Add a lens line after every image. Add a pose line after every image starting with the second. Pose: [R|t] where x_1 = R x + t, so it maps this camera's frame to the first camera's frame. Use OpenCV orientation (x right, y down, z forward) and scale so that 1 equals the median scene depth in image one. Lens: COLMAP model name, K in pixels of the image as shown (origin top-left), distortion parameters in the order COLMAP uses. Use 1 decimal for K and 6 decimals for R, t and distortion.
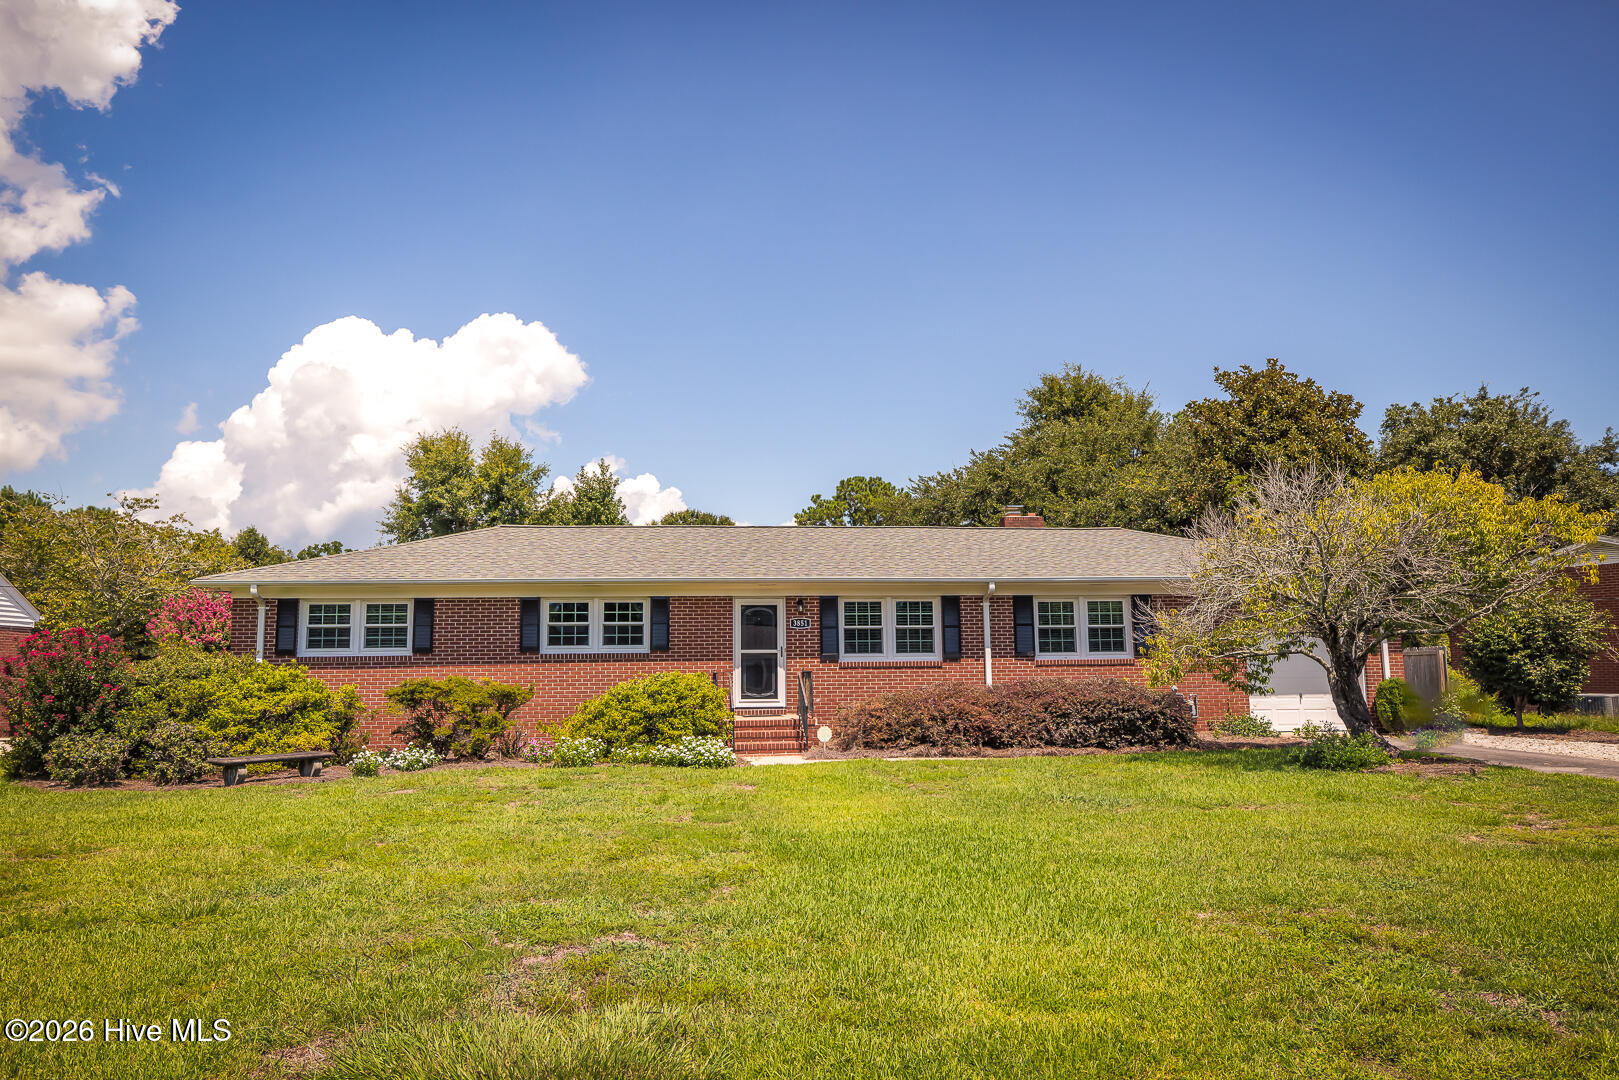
lens RADIAL K [[1124.6, 0, 806.1], [0, 1124.6, 536.8], [0, 0, 1]] dist [-0.018380, 0.000990]
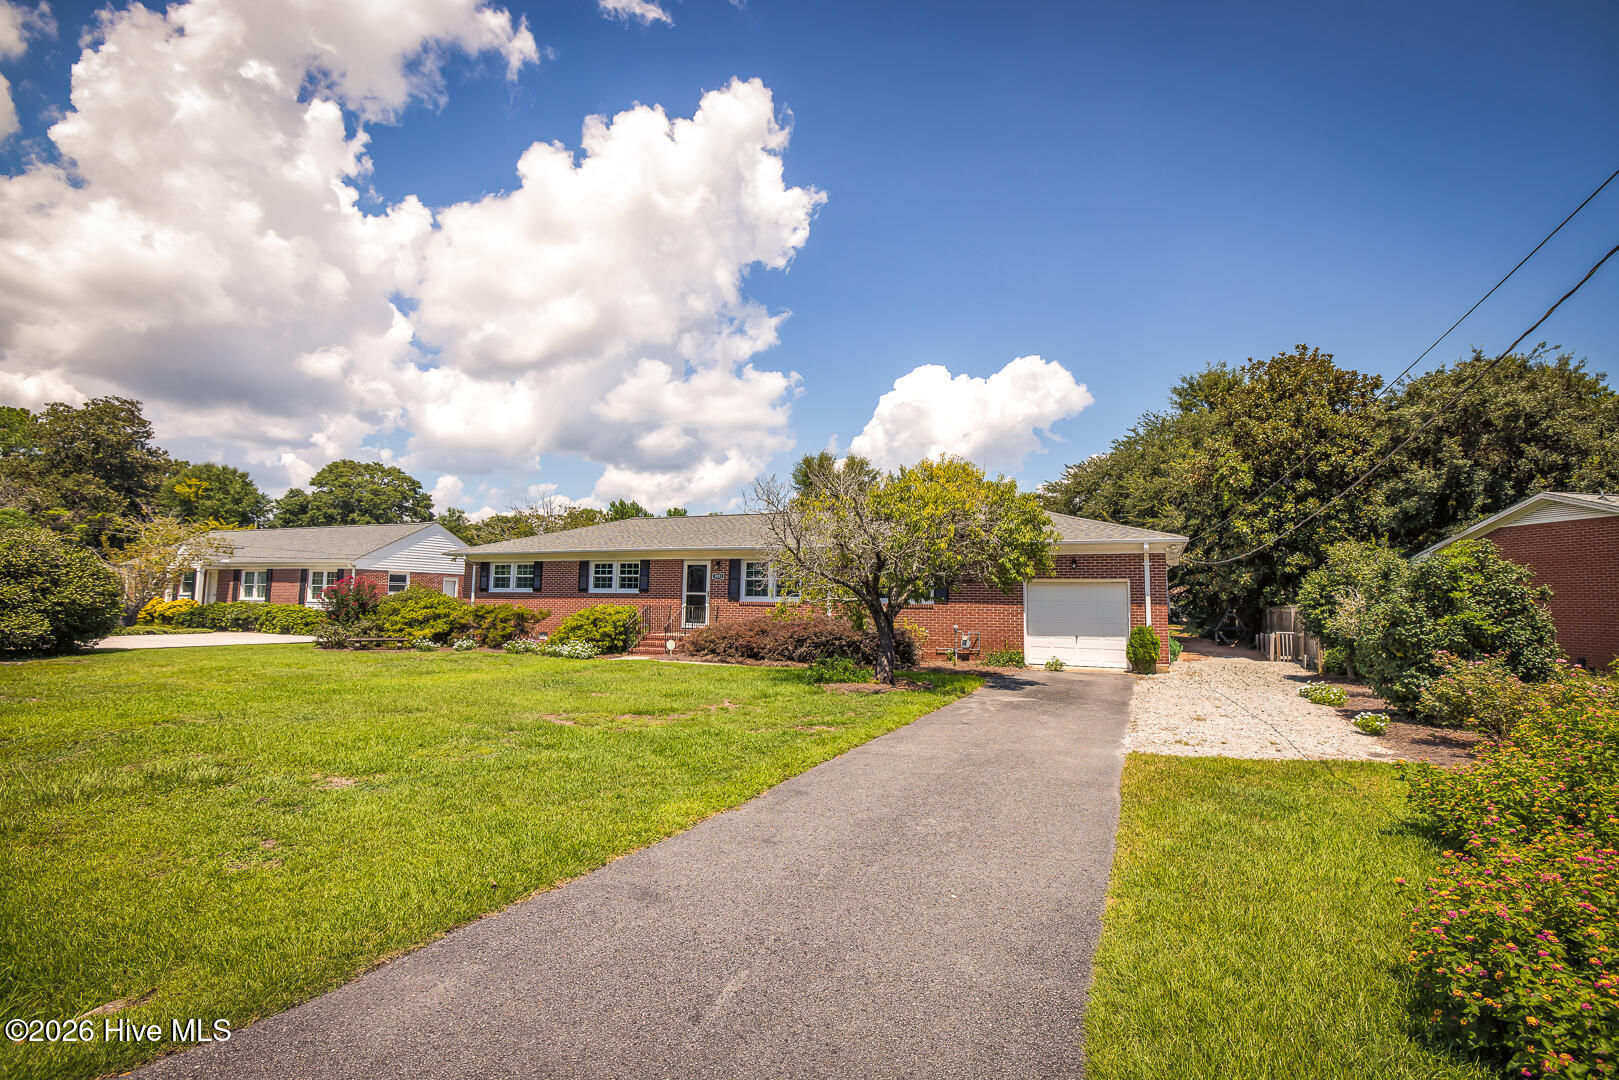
lens RADIAL K [[789.1, 0, 819.7], [0, 789.1, 542.9], [0, 0, 1]] dist [-0.001126, 0.000172]
pose [[0.868465, -0.014446, -0.495541, 0.681515], [0.032917, 0.999050, 0.028565, 0.003315], [0.494657, -0.041120, 0.868115, 0.113081]]
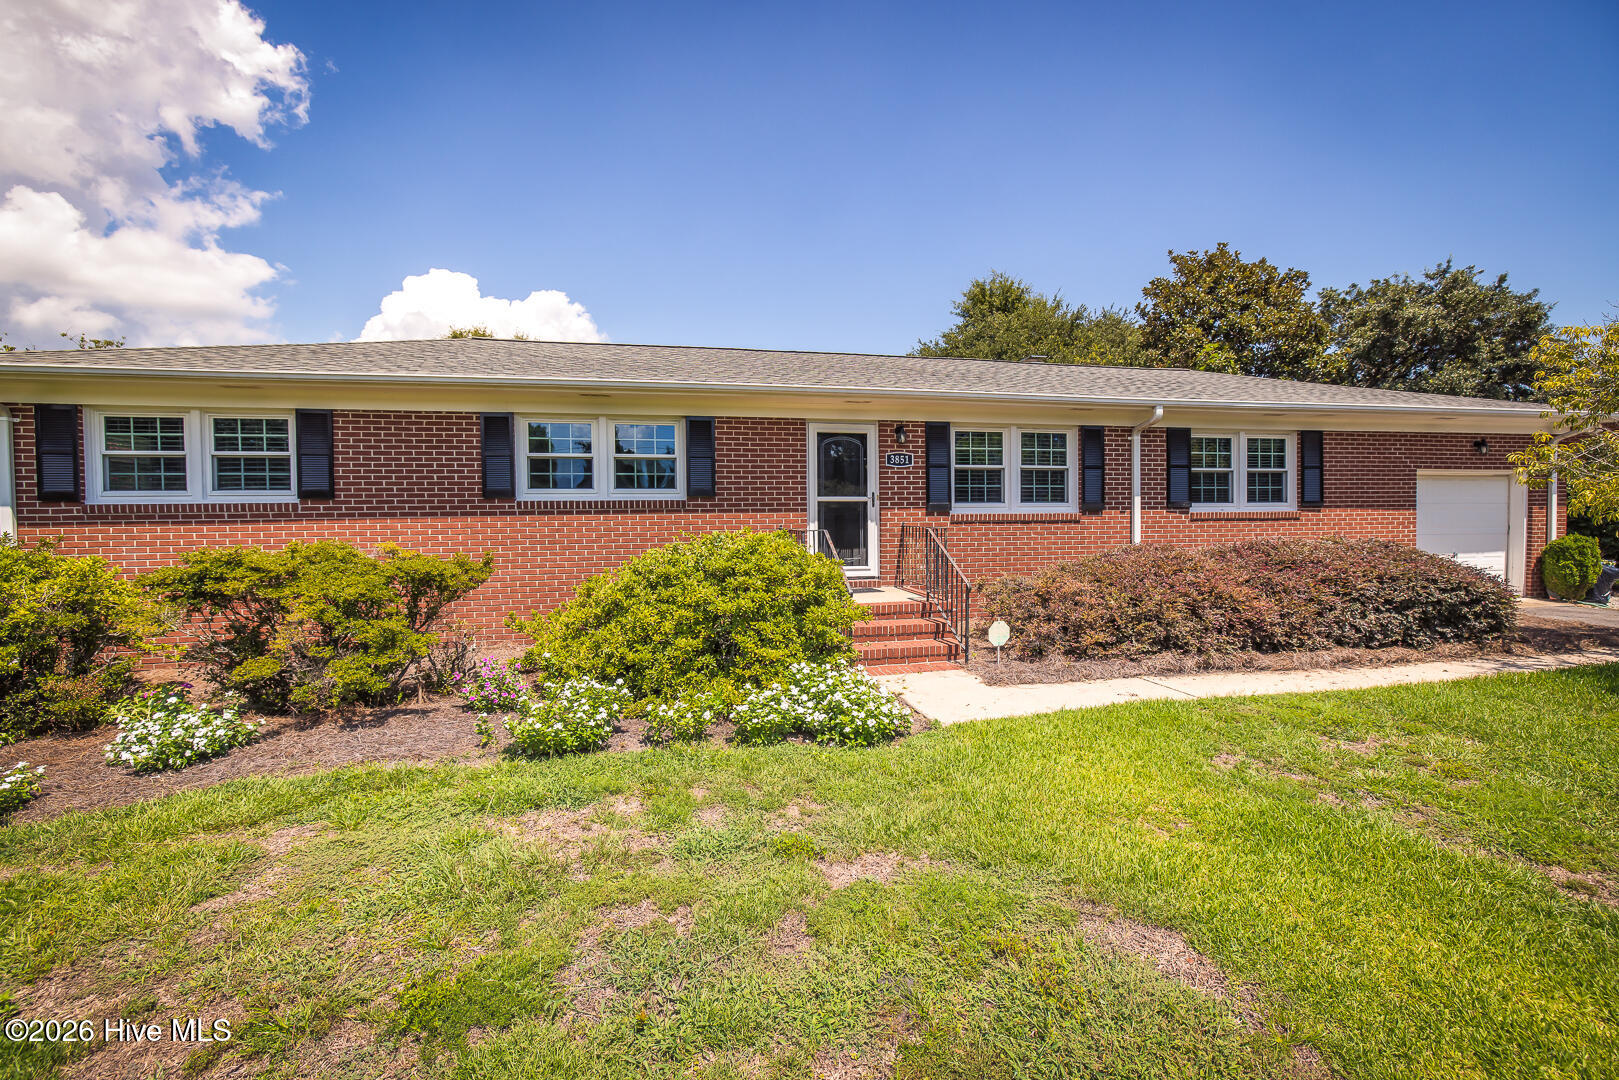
lens RADIAL K [[674.0, 0, 806.5], [0, 674.0, 536.5], [0, 0, 1]] dist [-0.003293, 0.000170]
pose [[0.994196, -0.001498, 0.107577, -0.111403], [-0.014086, 0.989483, 0.143963, 0.065665], [-0.106661, -0.144643, 0.983718, 0.592531]]
